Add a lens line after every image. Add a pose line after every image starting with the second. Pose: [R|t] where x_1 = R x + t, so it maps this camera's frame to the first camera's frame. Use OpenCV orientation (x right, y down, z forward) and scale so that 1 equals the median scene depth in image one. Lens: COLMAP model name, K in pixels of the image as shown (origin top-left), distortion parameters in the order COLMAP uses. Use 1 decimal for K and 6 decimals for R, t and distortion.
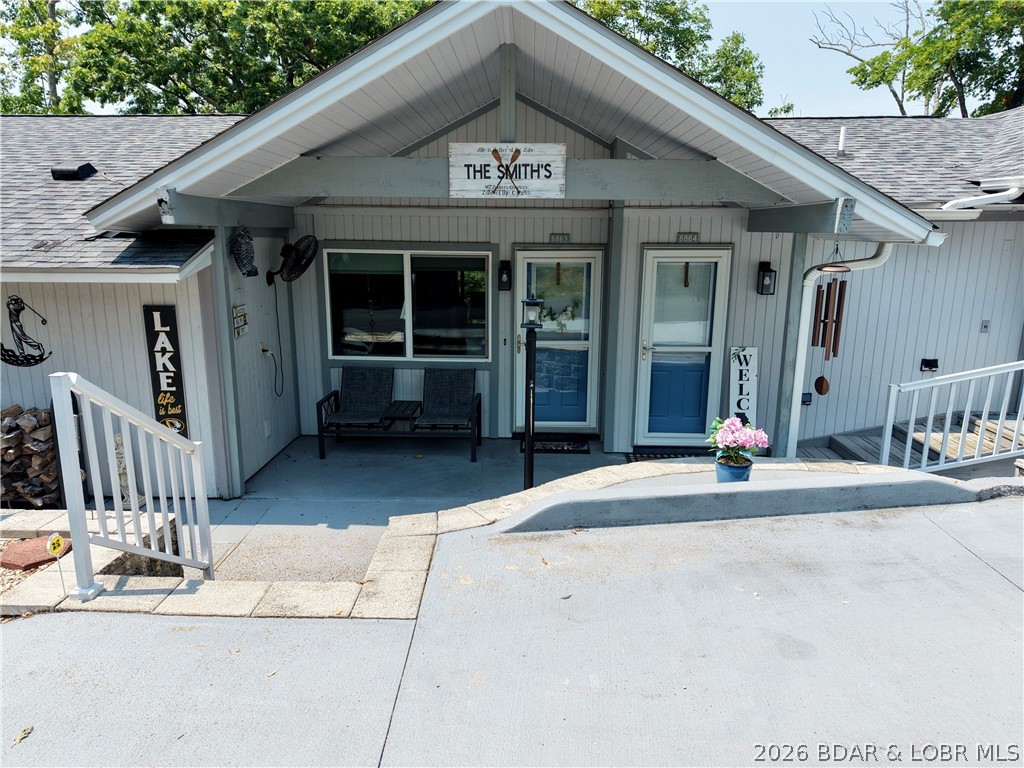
lens RADIAL K [[688.1, 0, 511.3], [0, 688.1, 386.3], [0, 0, 1]] dist [0.040162, -0.015773]
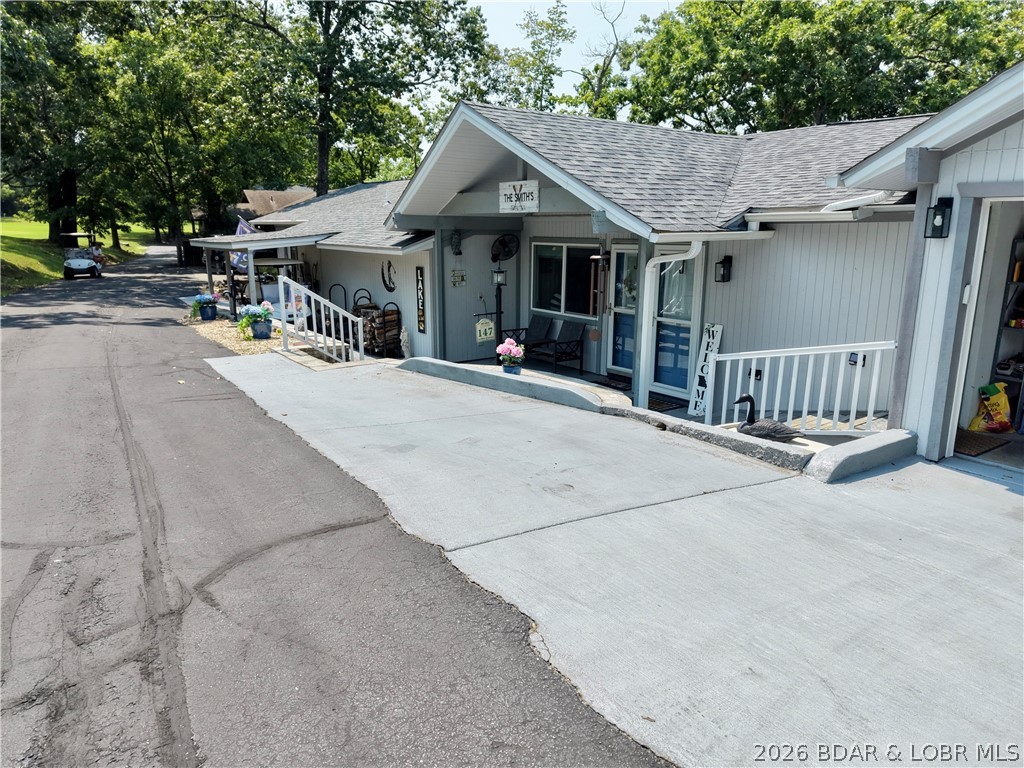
lens RADIAL K [[688.1, 0, 510.7], [0, 688.1, 382.4], [0, 0, 1]] dist [0.040162, -0.015773]
pose [[0.609540, 0.170270, -0.774254, 1.315432], [-0.173936, 0.981588, 0.078933, 0.013779], [0.773439, 0.086558, 0.627933, -0.067225]]
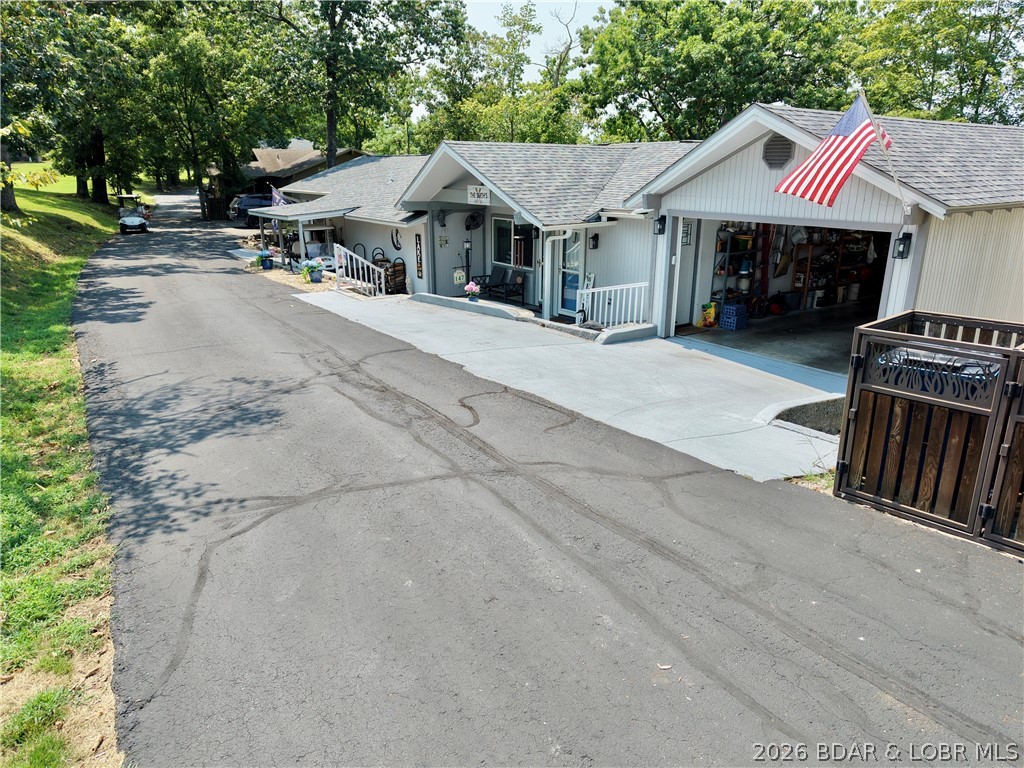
lens RADIAL K [[688.1, 0, 510.9], [0, 688.1, 380.0], [0, 0, 1]] dist [0.040162, -0.015773]
pose [[0.620517, 0.225295, -0.751133, 2.249517], [-0.169609, 0.973728, 0.151944, -0.019030], [0.765632, 0.033115, 0.642426, -0.675540]]
